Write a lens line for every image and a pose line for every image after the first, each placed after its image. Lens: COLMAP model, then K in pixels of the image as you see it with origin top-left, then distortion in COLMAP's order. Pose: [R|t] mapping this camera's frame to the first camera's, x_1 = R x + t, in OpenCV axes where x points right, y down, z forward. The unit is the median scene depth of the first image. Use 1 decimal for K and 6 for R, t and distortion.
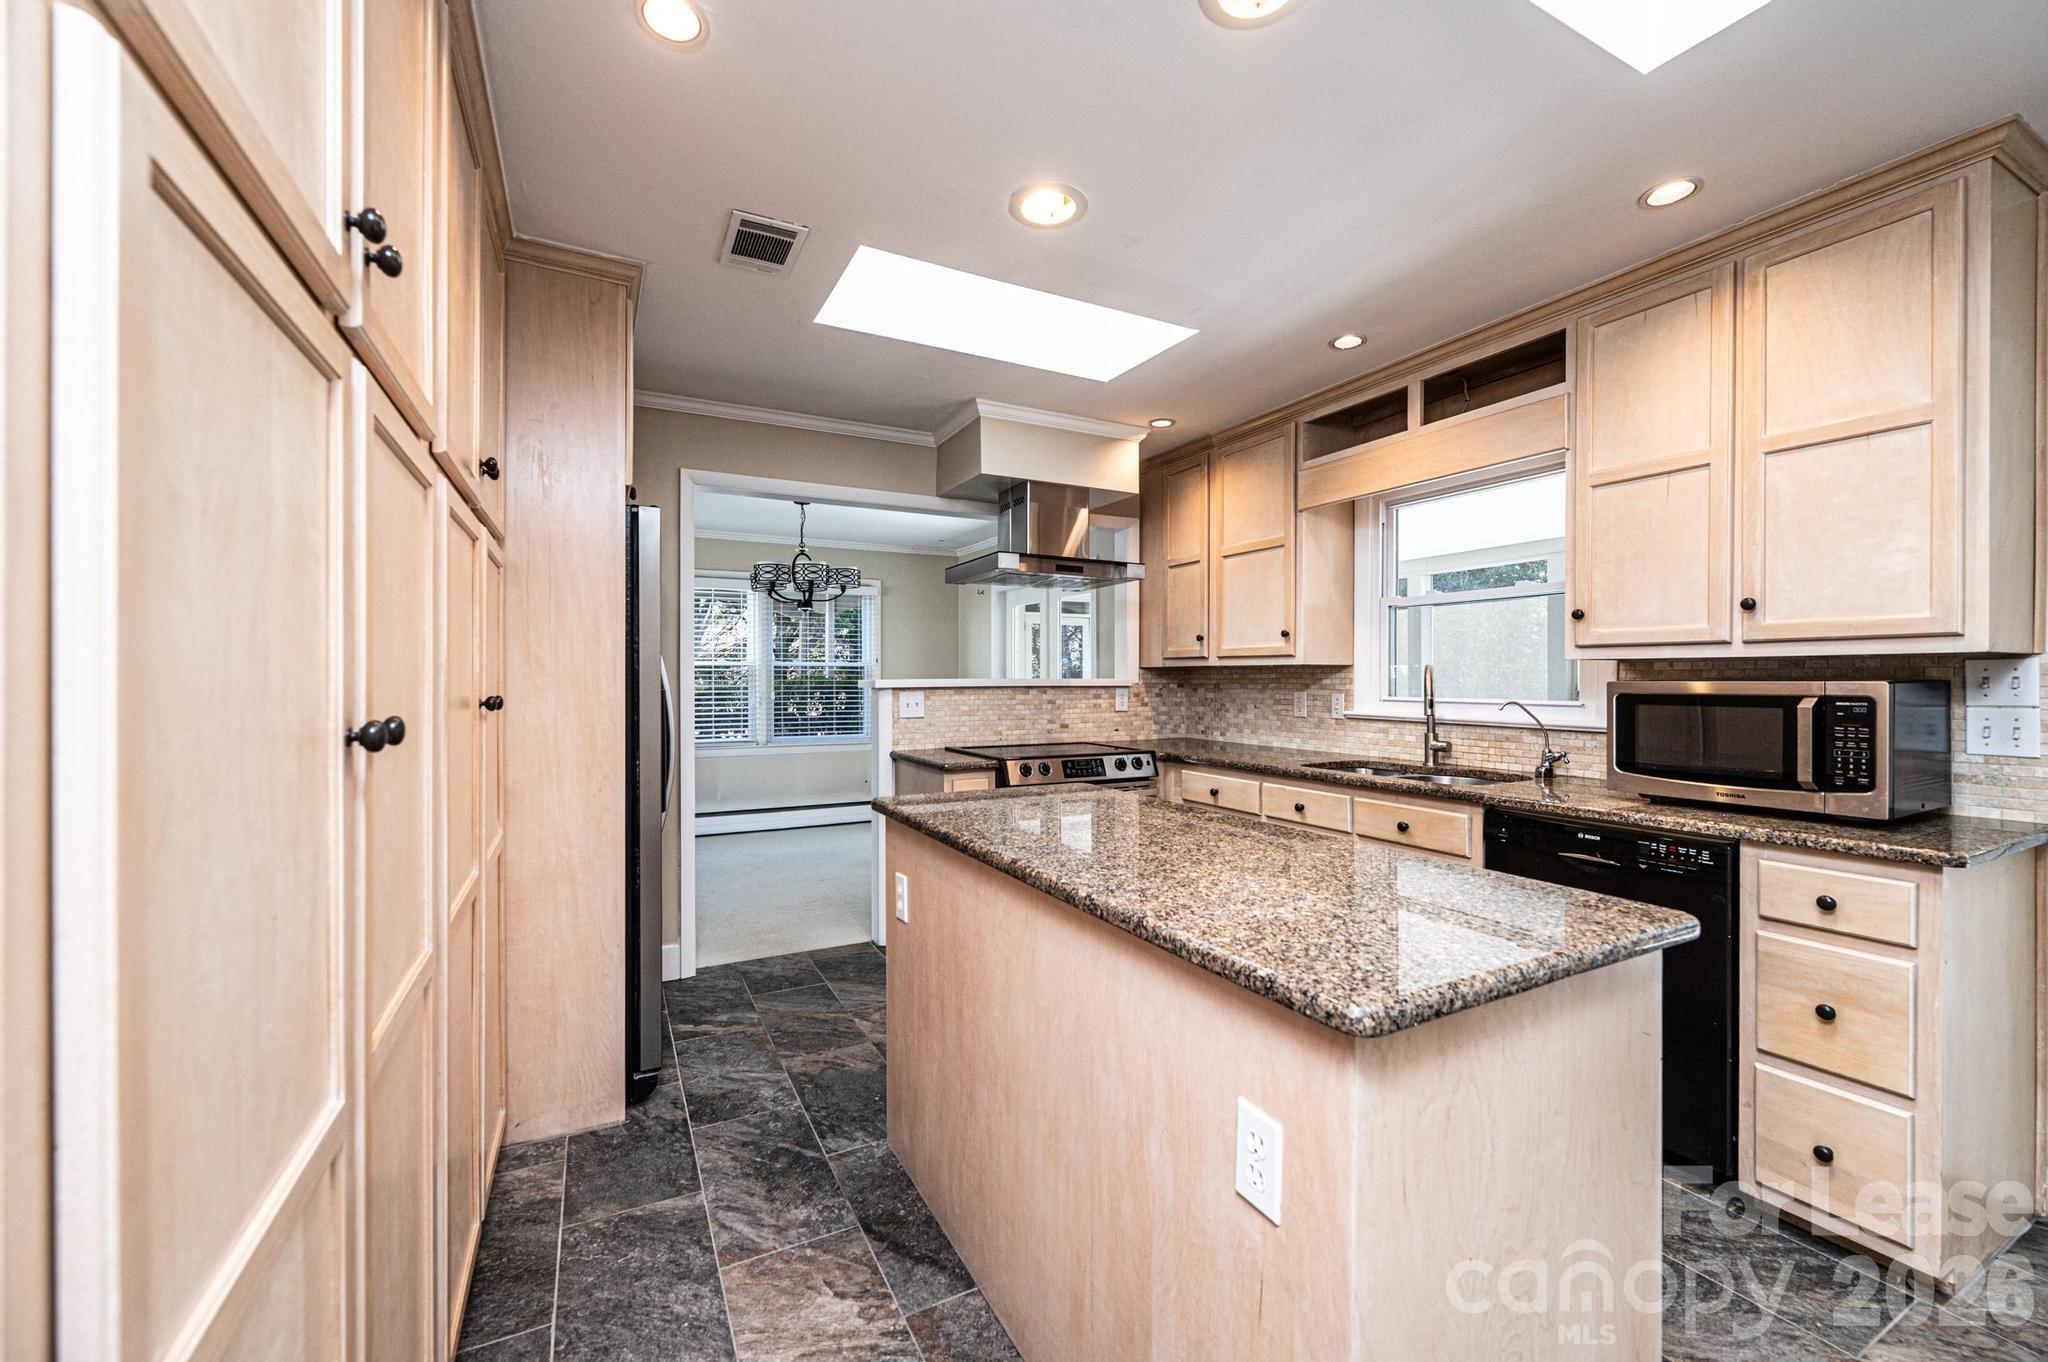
lens RADIAL K [[815.3, 0, 1024.0], [0, 815.3, 681.0], [0, 0, 1]] dist [-0.002127, -0.000149]
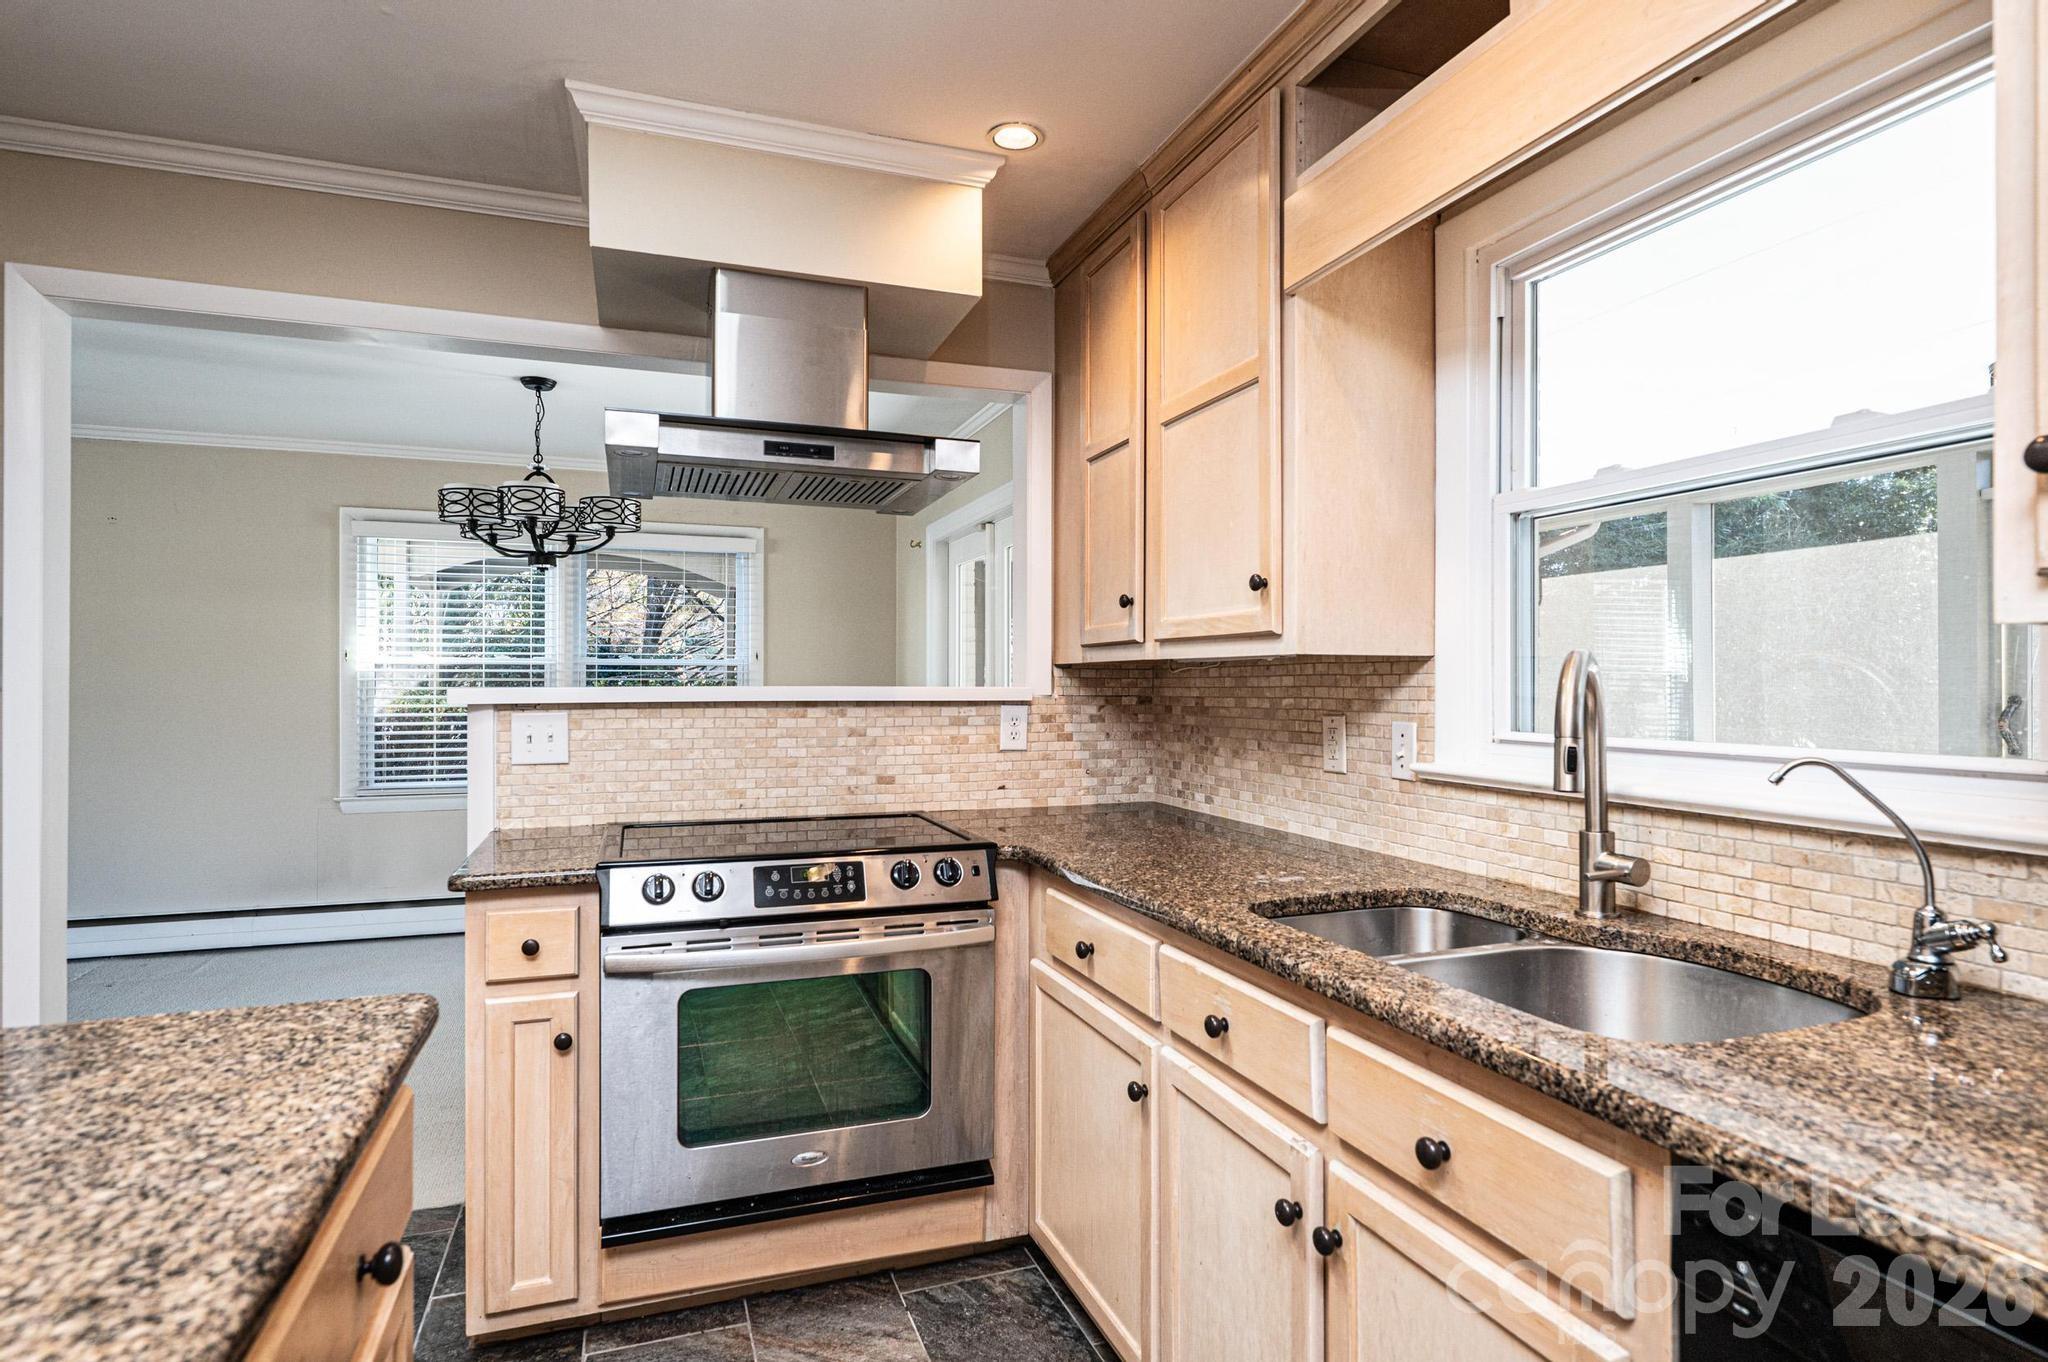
lens RADIAL K [[1082.4, 0, 1024.0], [0, 1082.4, 681.0], [0, 0, 1]] dist [0.001820, 0.000264]
pose [[0.991384, 0.000568, -0.130988, 0.262794], [-0.001394, 0.999980, -0.006209, -0.002622], [0.130981, 0.006338, 0.991365, 0.403788]]
